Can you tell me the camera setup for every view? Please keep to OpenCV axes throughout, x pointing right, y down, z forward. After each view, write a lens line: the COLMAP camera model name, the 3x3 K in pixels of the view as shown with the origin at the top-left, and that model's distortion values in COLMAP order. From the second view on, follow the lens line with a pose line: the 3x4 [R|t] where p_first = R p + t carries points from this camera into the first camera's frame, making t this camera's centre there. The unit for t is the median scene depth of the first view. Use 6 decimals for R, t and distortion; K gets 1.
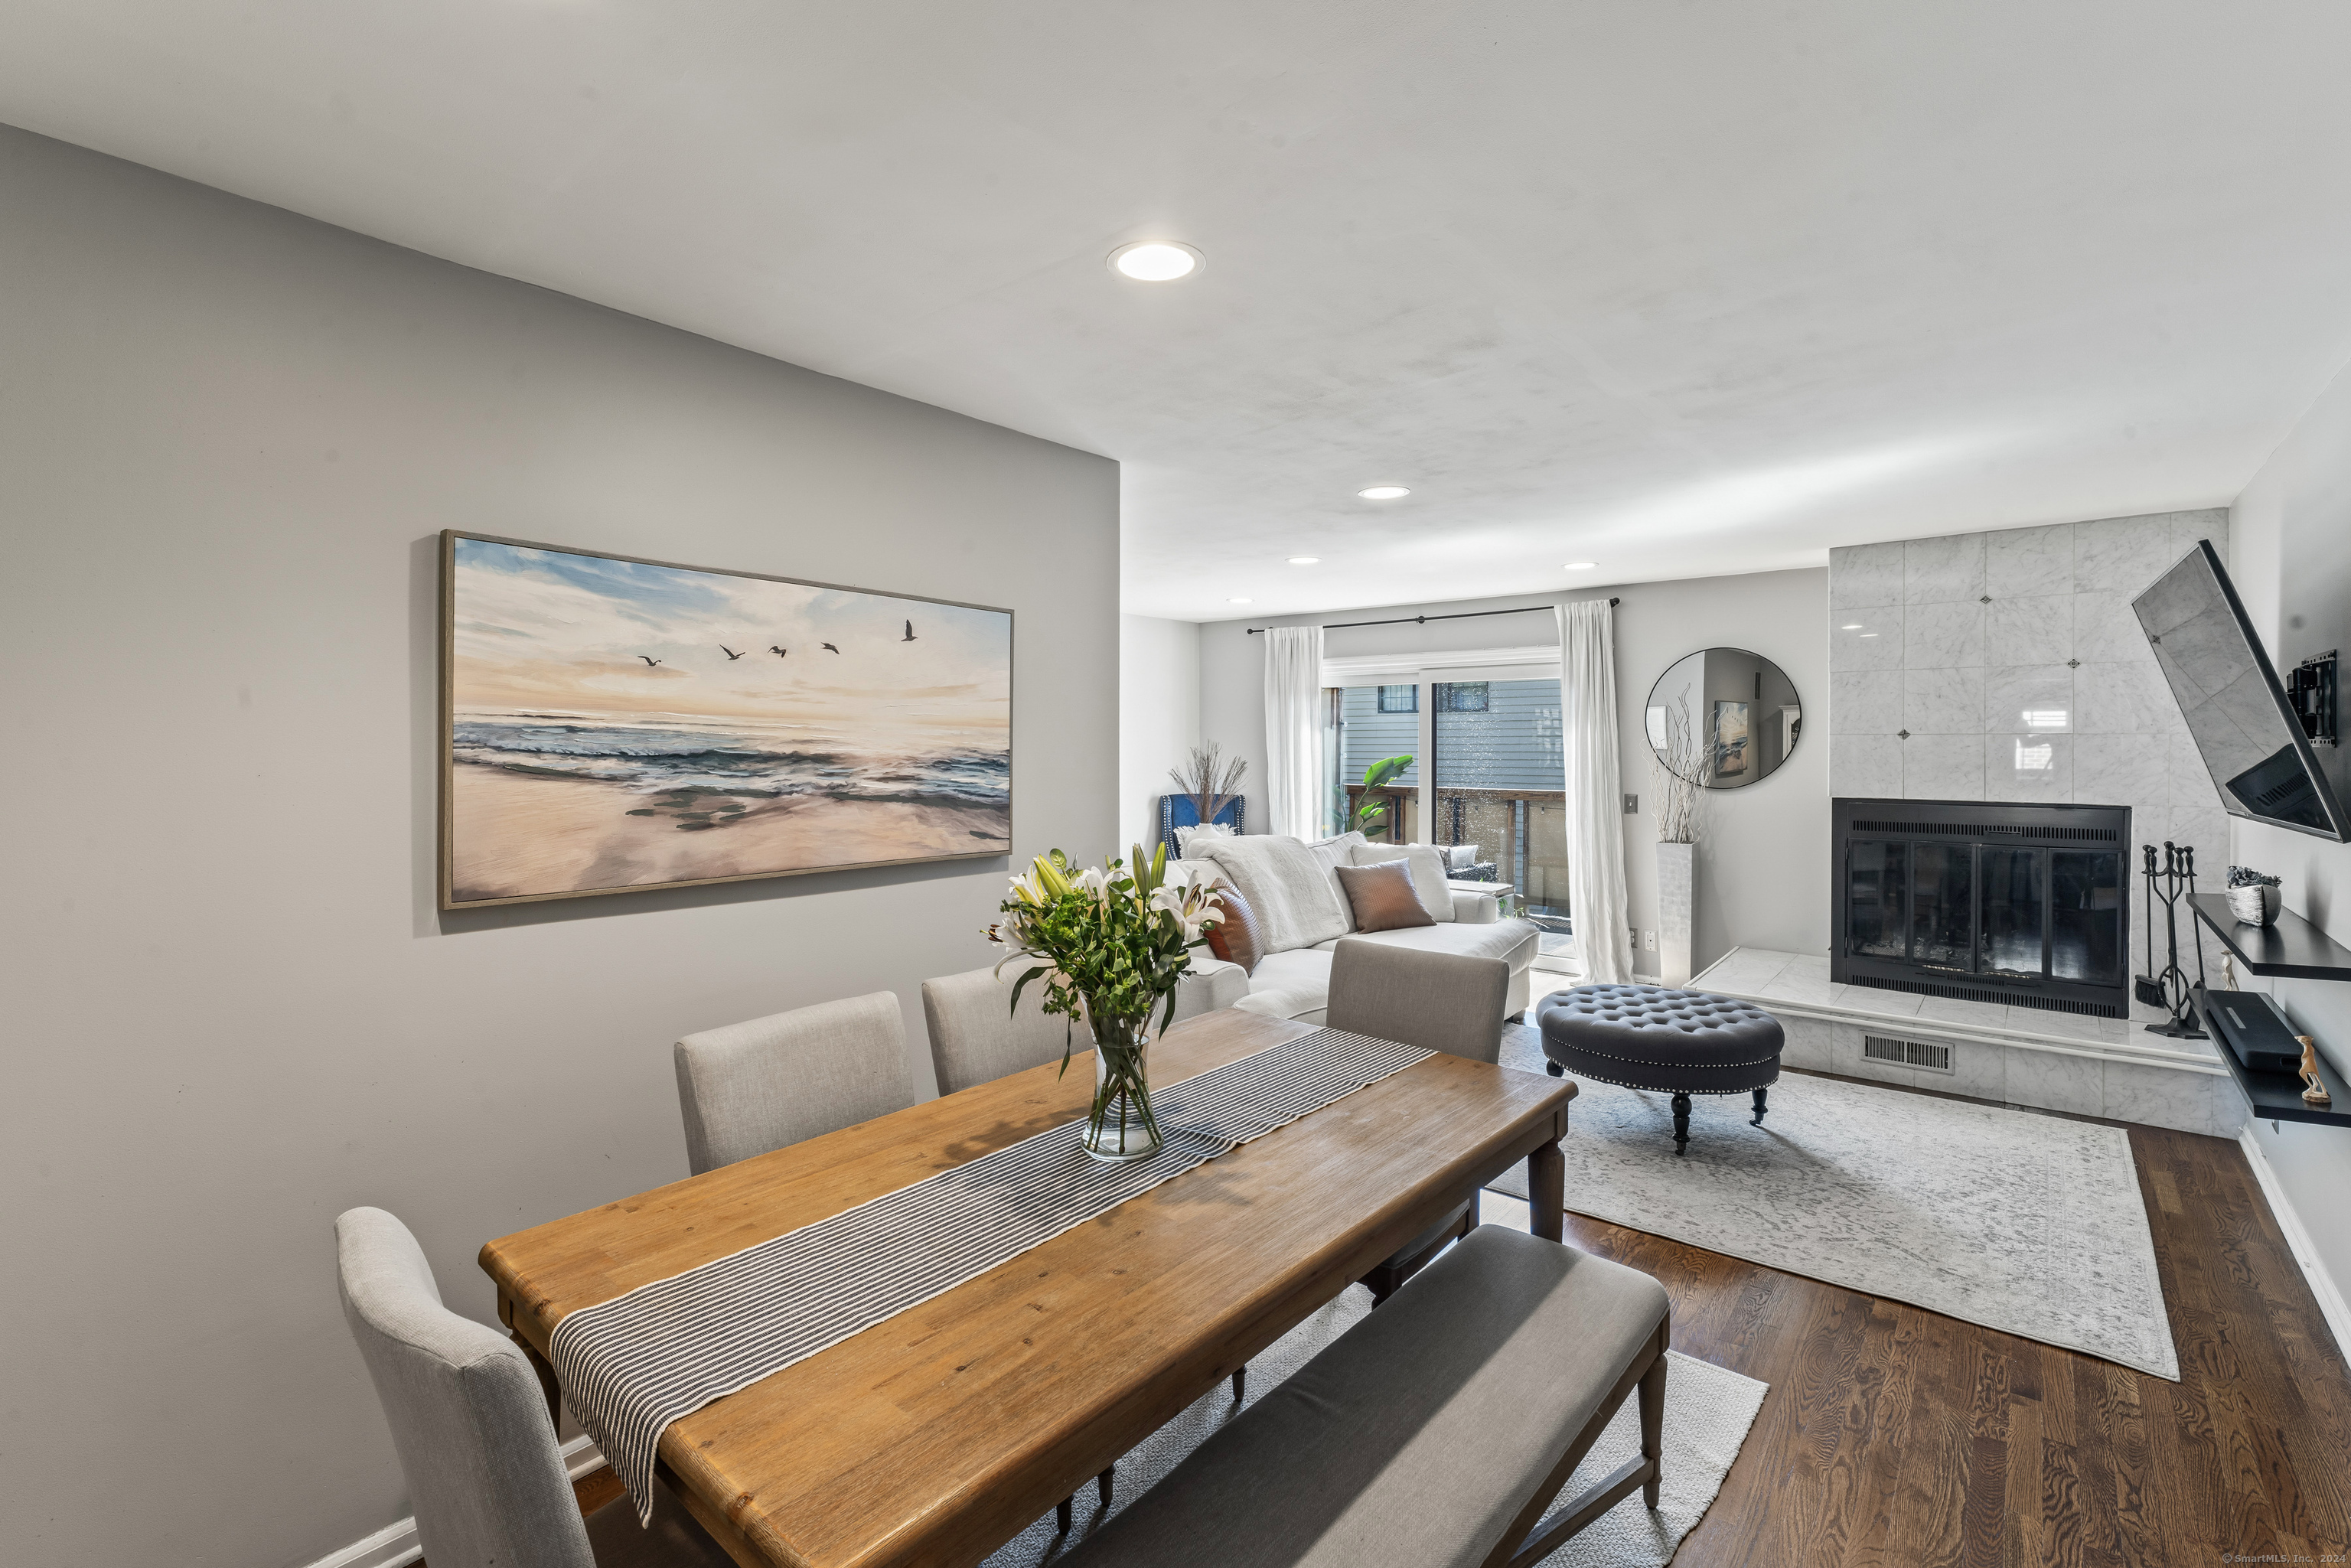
lens RADIAL K [[1046.3, 0, 1176.1], [0, 1046.3, 764.2], [0, 0, 1]] dist [-0.008148, 0.000668]
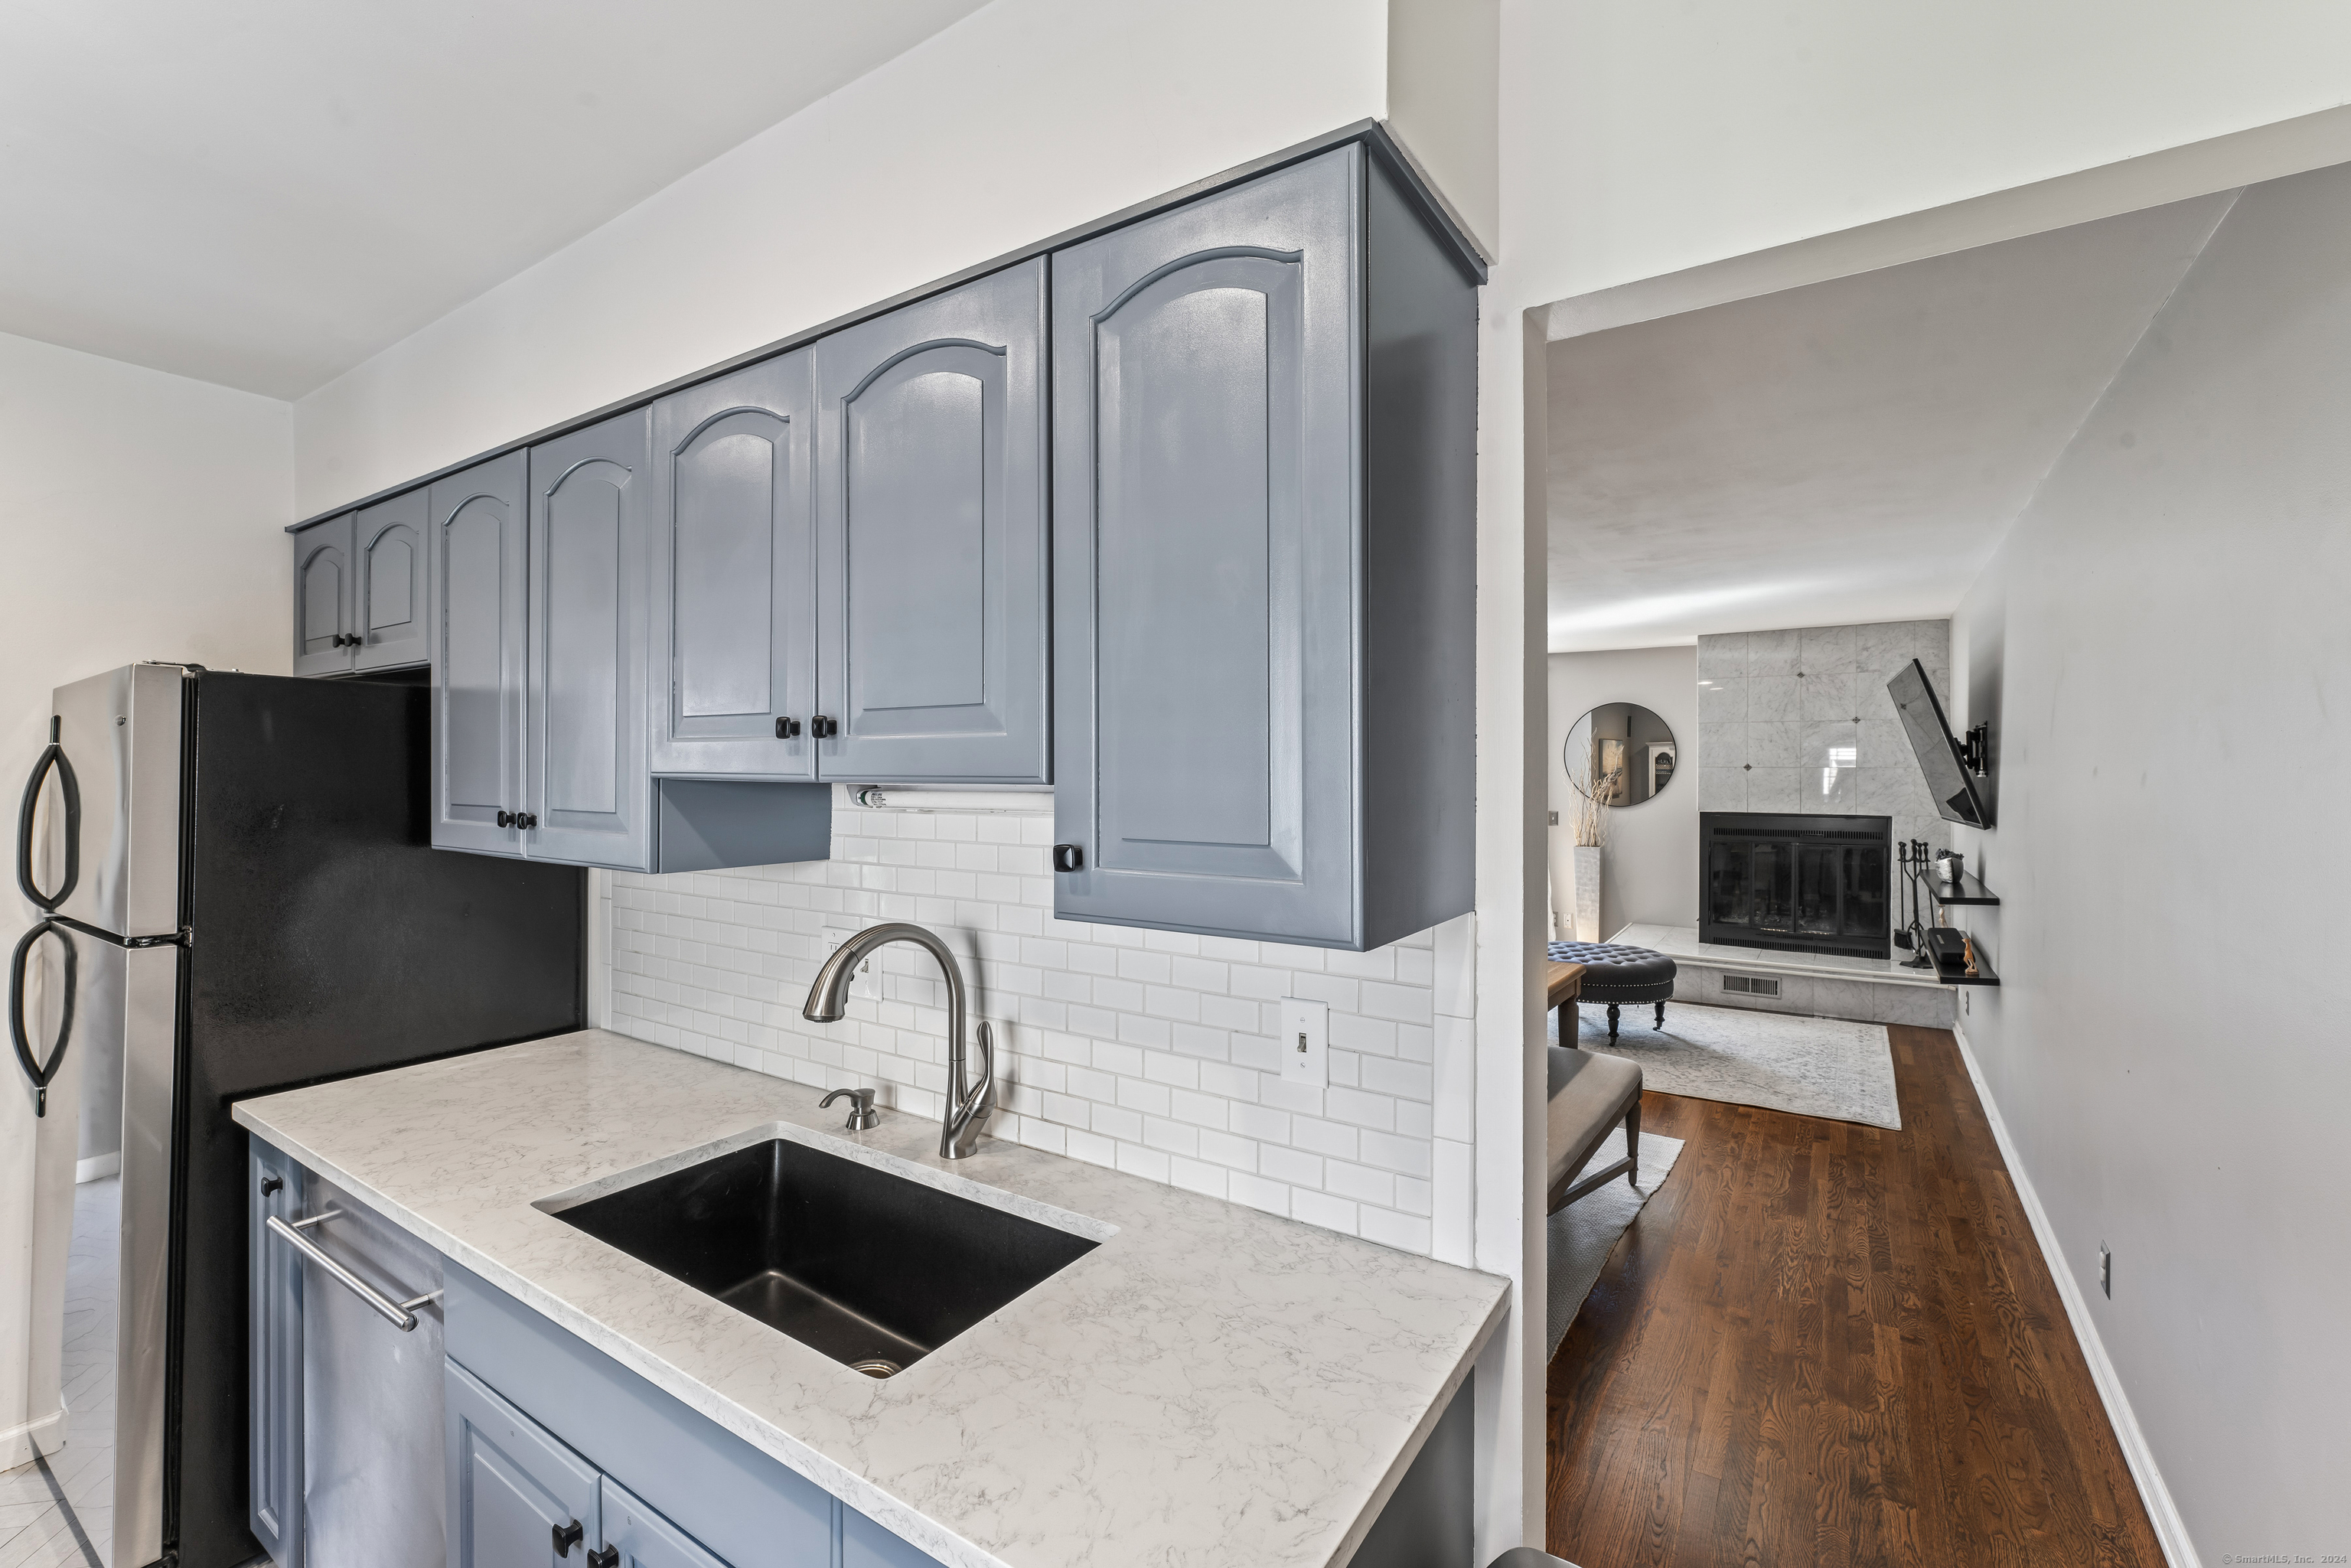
lens RADIAL K [[1046.3, 0, 1161.1], [0, 1046.3, 784.2], [0, 0, 1]] dist [-0.008148, 0.000668]
pose [[0.994110, 0.003559, 0.108321, -0.274071], [-0.002802, 0.999971, -0.007136, 0.007790], [-0.108343, 0.006790, 0.994090, -0.358359]]
